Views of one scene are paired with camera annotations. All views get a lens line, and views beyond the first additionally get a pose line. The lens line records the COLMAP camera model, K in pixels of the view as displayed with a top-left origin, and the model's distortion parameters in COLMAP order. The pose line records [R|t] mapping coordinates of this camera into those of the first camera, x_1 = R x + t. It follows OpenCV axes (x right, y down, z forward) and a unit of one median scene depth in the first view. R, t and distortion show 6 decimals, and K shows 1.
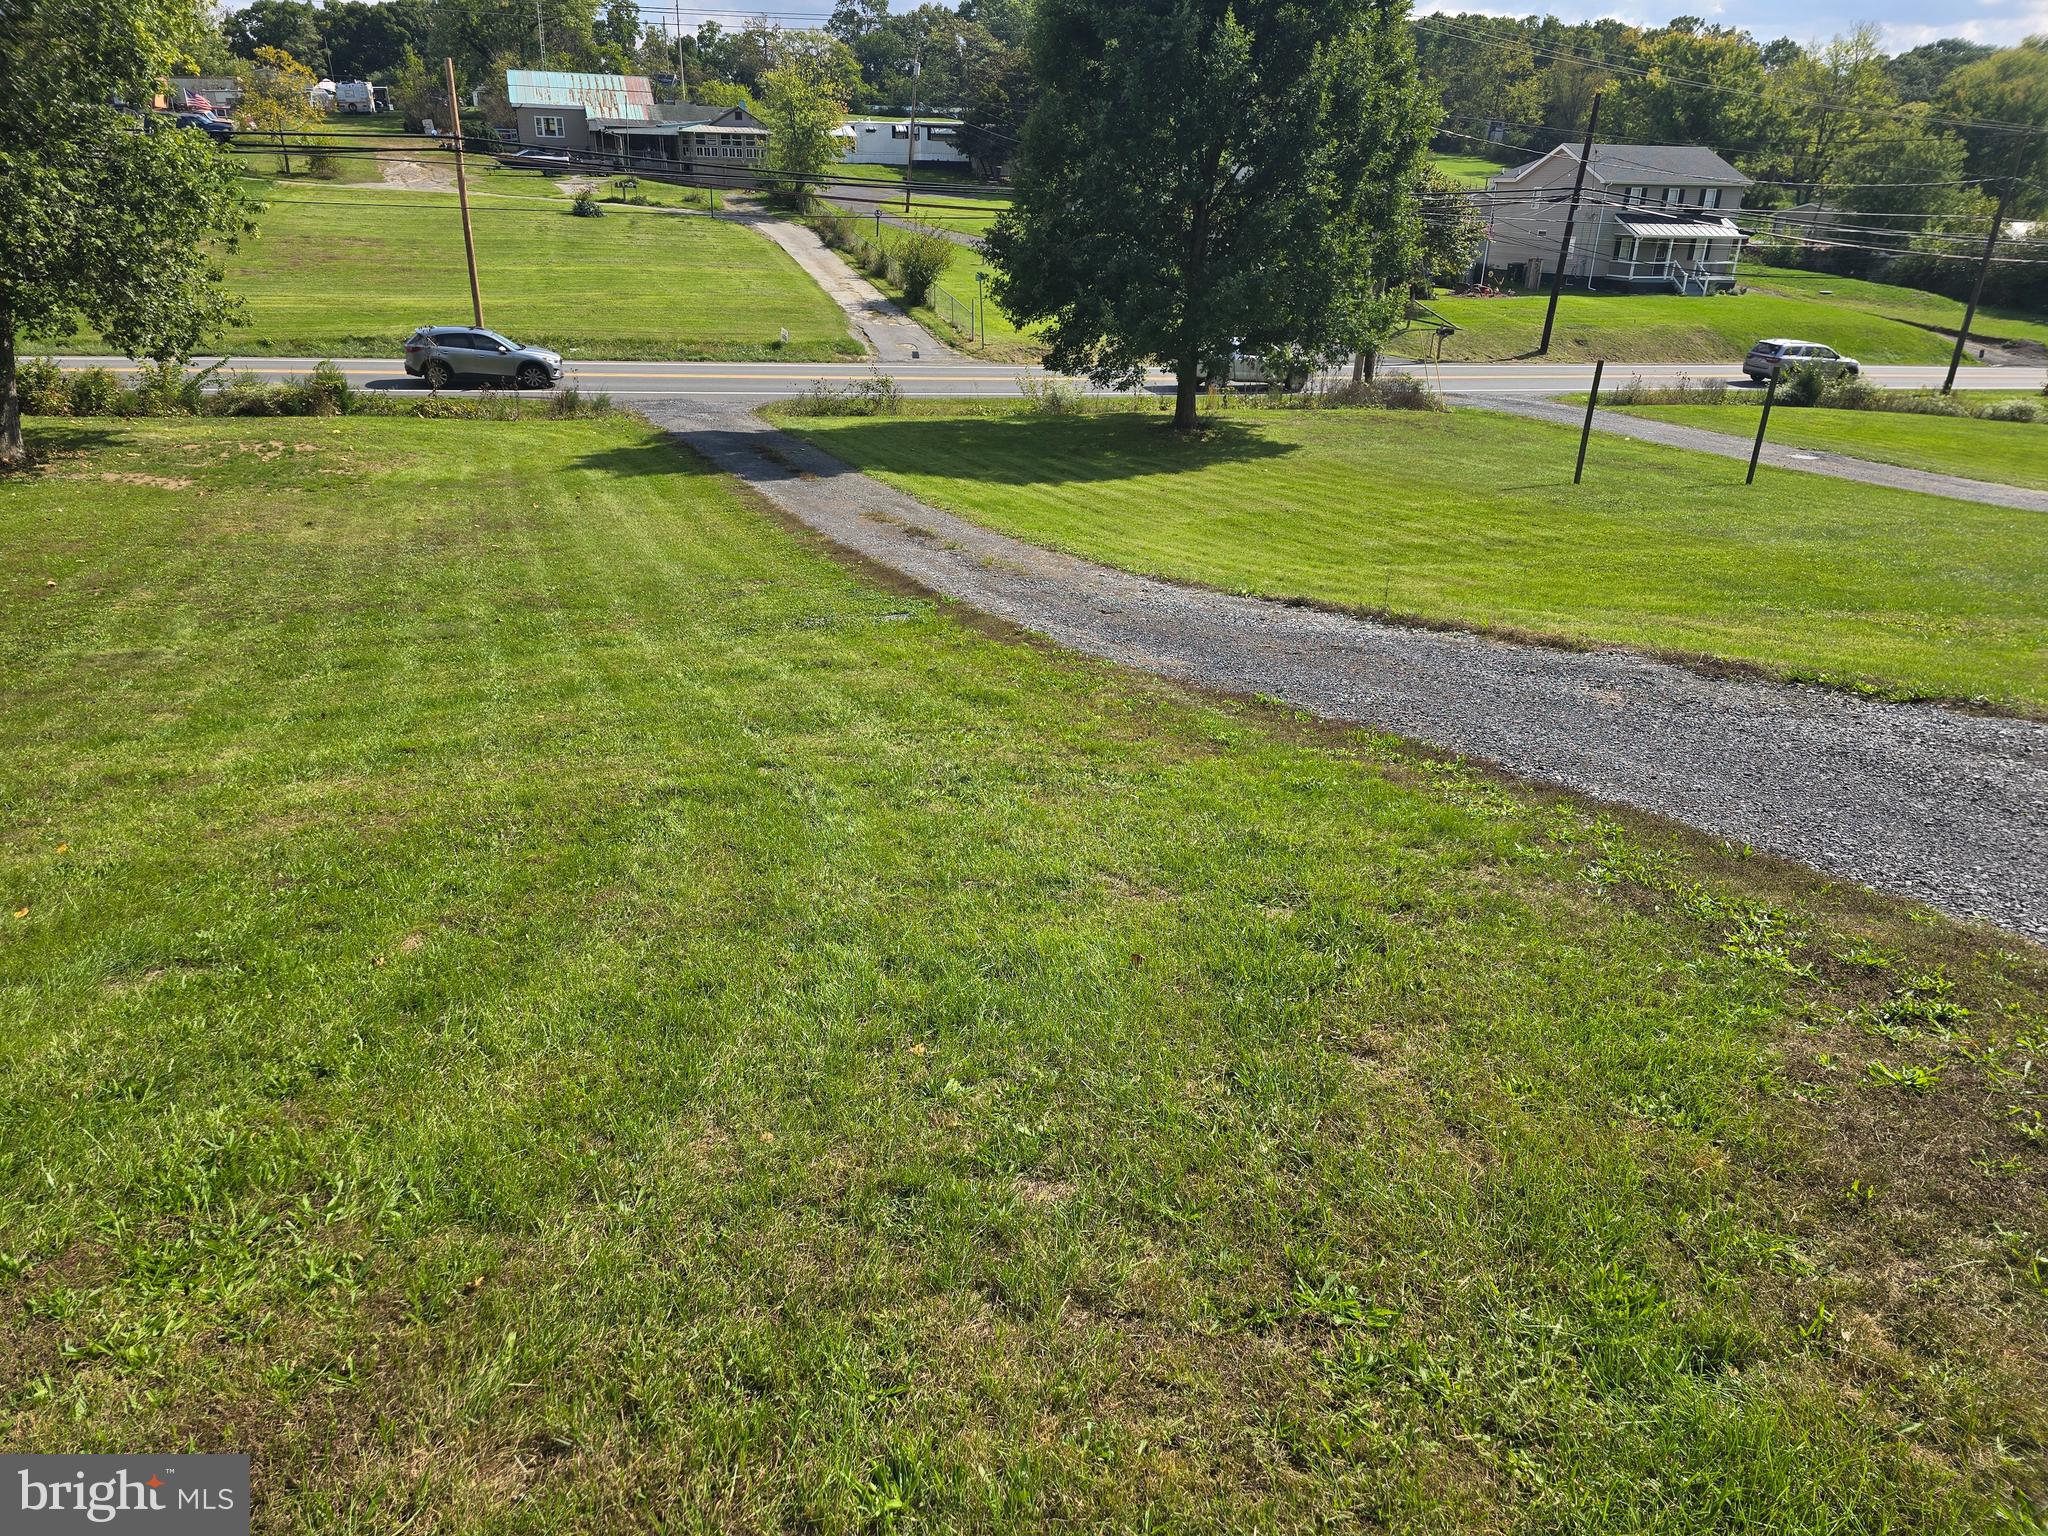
lens RADIAL K [[1448.8, 0, 1024.0], [0, 1448.8, 768.0], [0, 0, 1]] dist [0.005475, -0.003256]
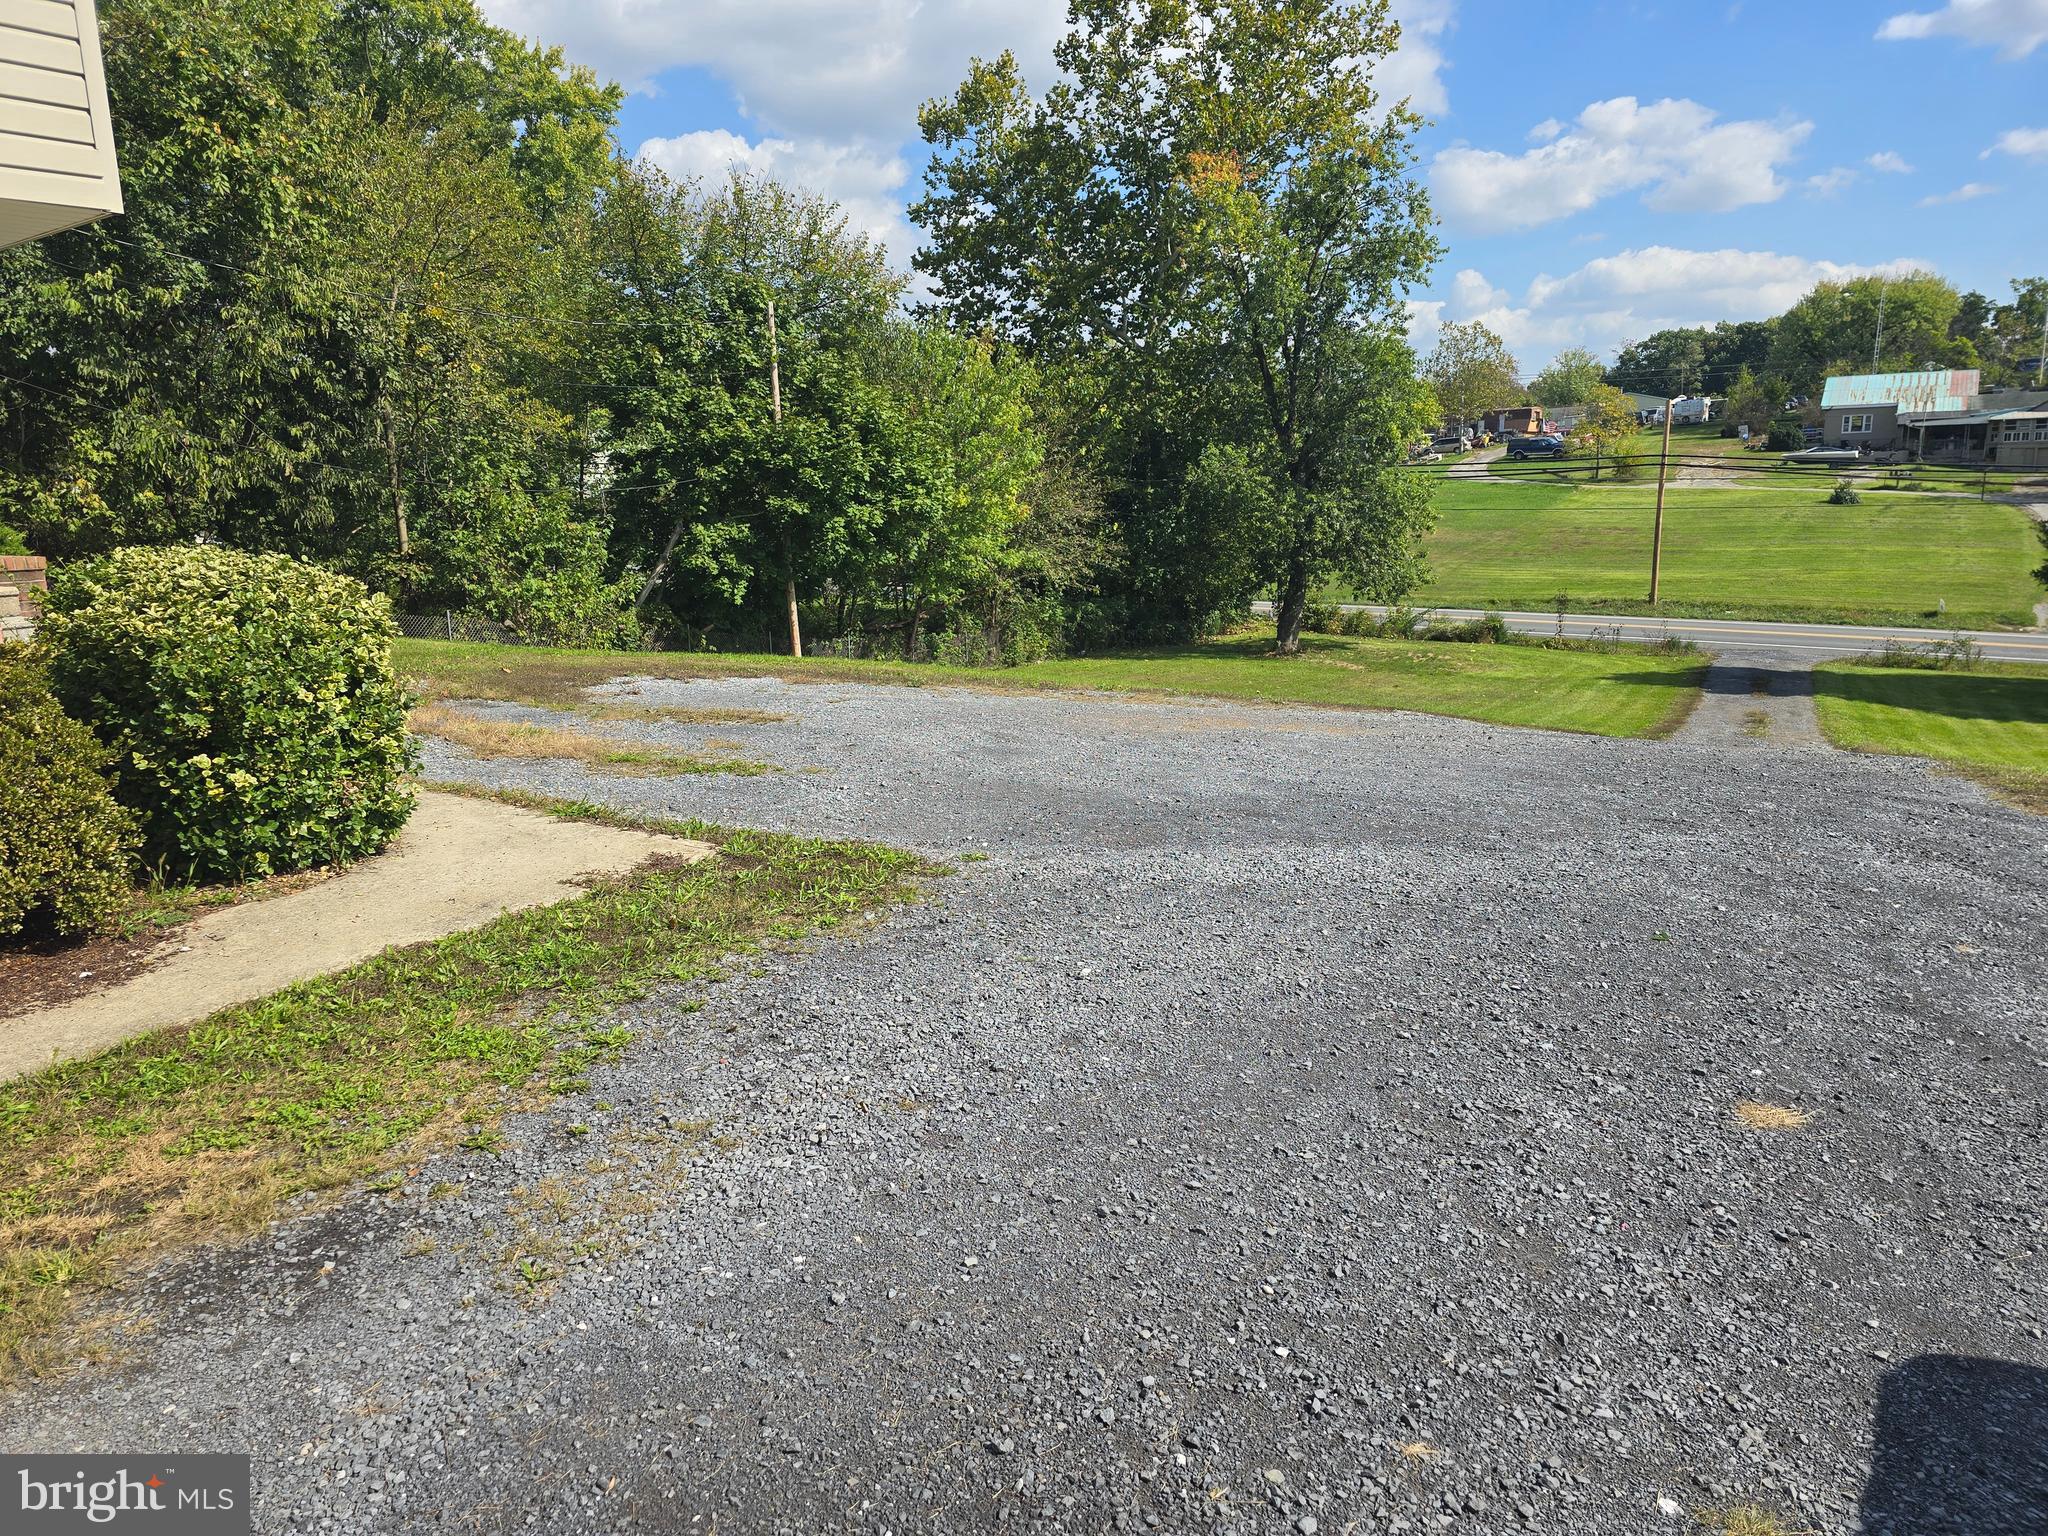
lens RADIAL K [[1448.8, 0, 1024.0], [0, 1448.8, 768.0], [0, 0, 1]] dist [0.005475, -0.003256]
pose [[0.648513, 0.105965, -0.753792, 0.149623], [-0.241644, 0.967700, -0.071860, 0.044569], [0.721830, 0.228752, 0.653172, -0.126689]]
